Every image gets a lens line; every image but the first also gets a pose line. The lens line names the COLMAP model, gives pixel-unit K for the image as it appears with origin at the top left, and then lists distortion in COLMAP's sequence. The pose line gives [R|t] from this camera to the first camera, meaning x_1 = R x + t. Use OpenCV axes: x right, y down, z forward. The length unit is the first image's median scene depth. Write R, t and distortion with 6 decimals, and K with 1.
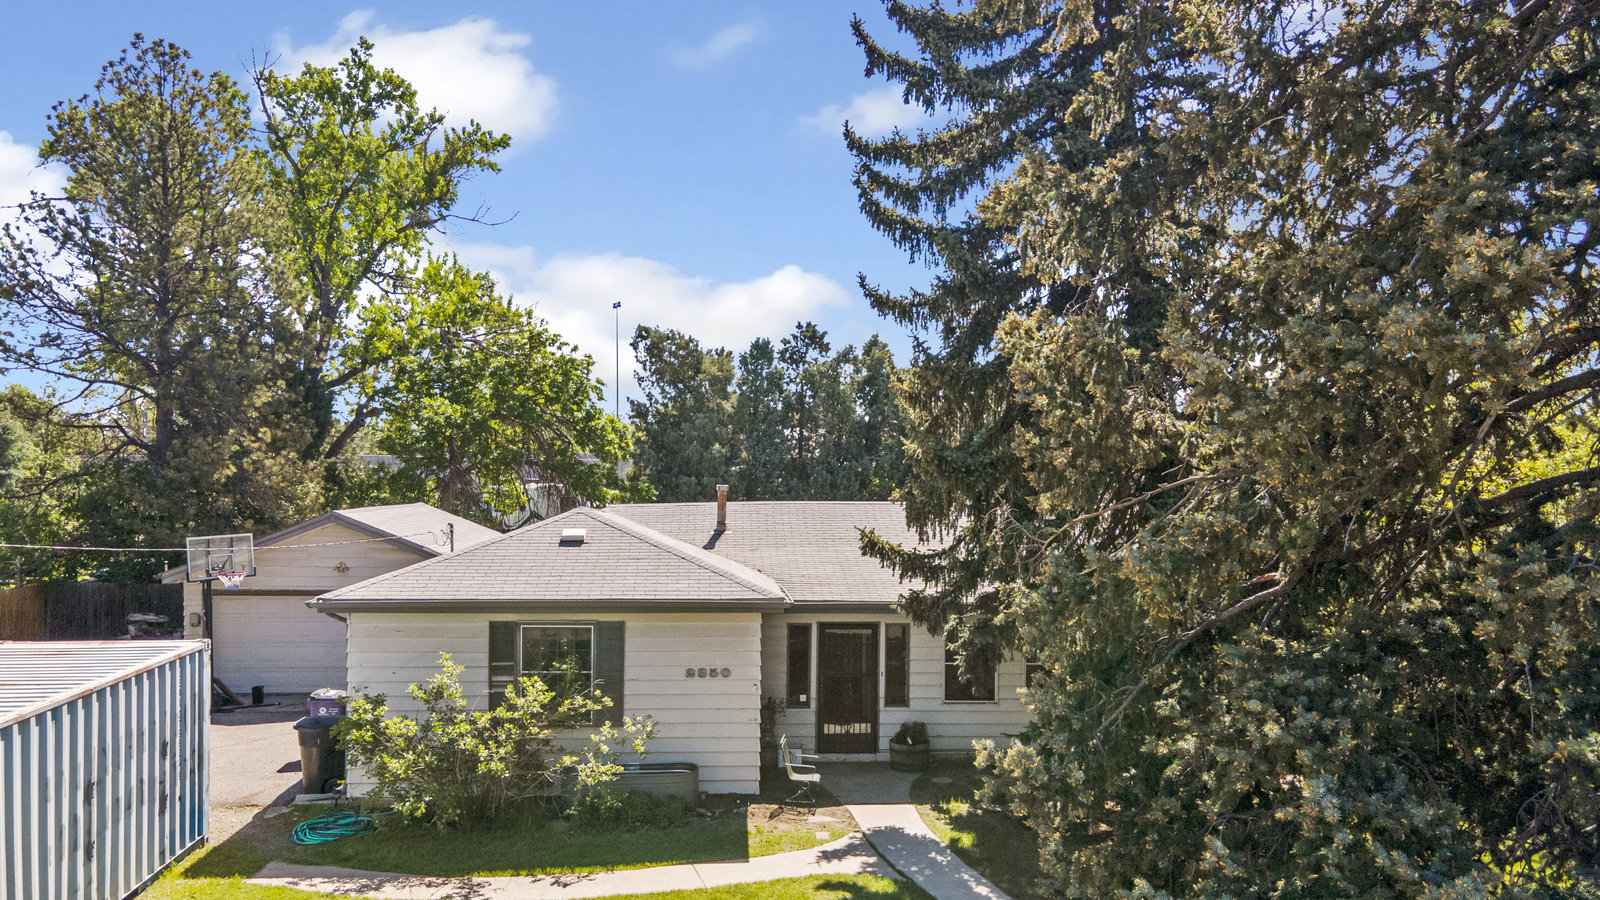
lens RADIAL K [[1154.3, 0, 800.0], [0, 1154.3, 450.0], [0, 0, 1]] dist [0.017496, 0.049772]
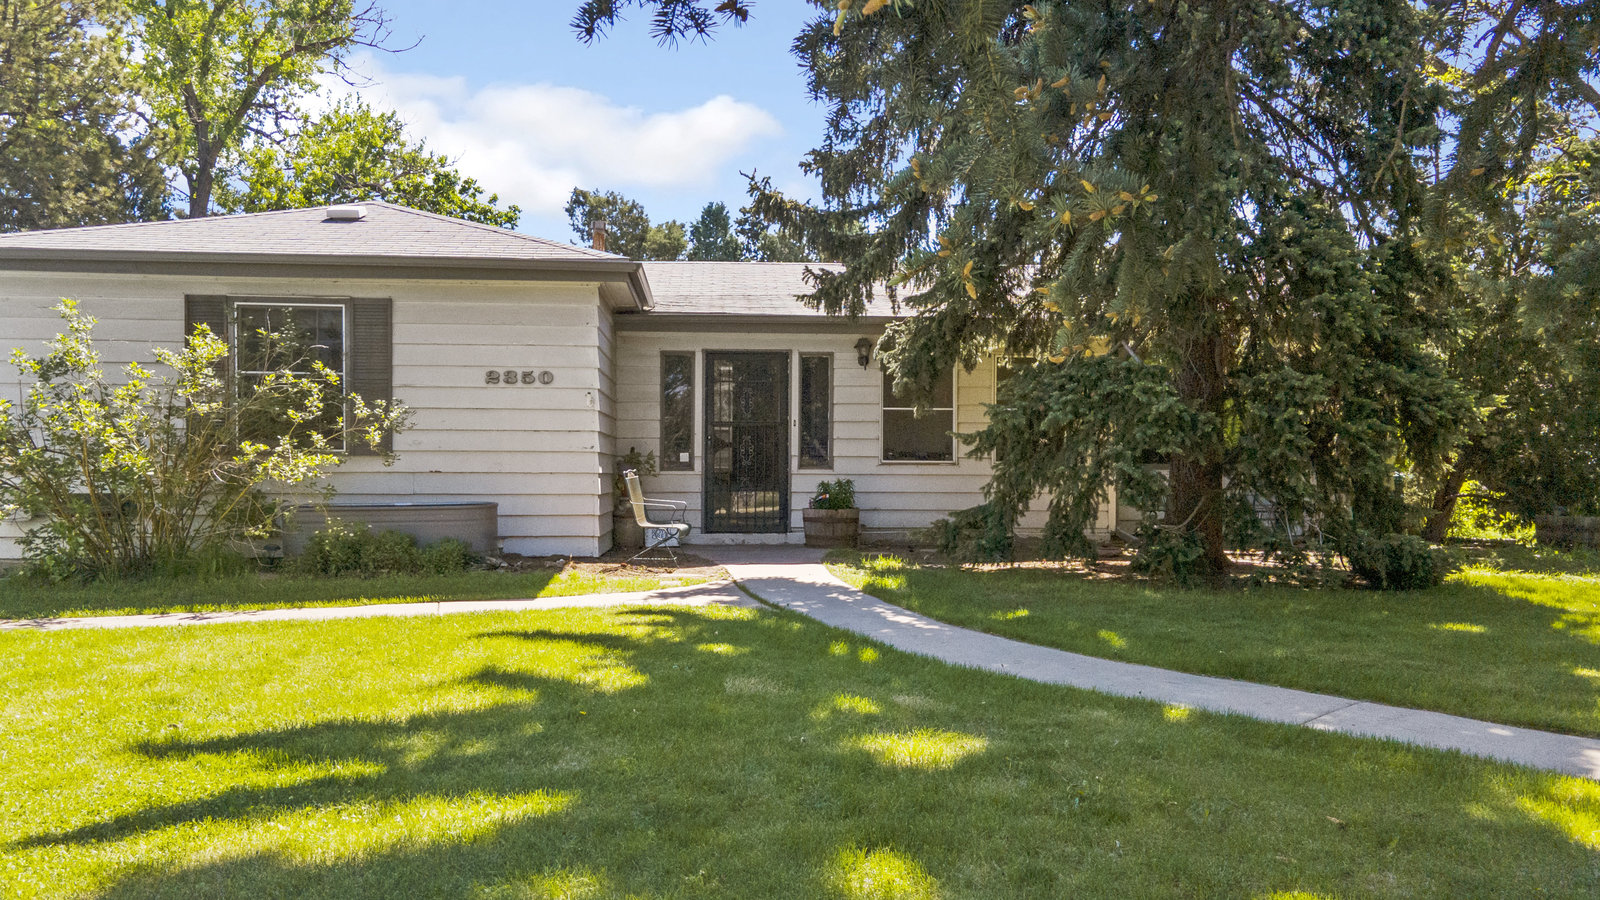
lens RADIAL K [[1173.8, 0, 800.0], [0, 1173.8, 450.0], [0, 0, 1]] dist [0.007064, -0.000711]
pose [[0.999969, -0.006751, 0.003969, 0.071488], [0.006663, 0.999738, 0.021893, 0.195103], [-0.004115, -0.021865, 0.999752, 0.276414]]
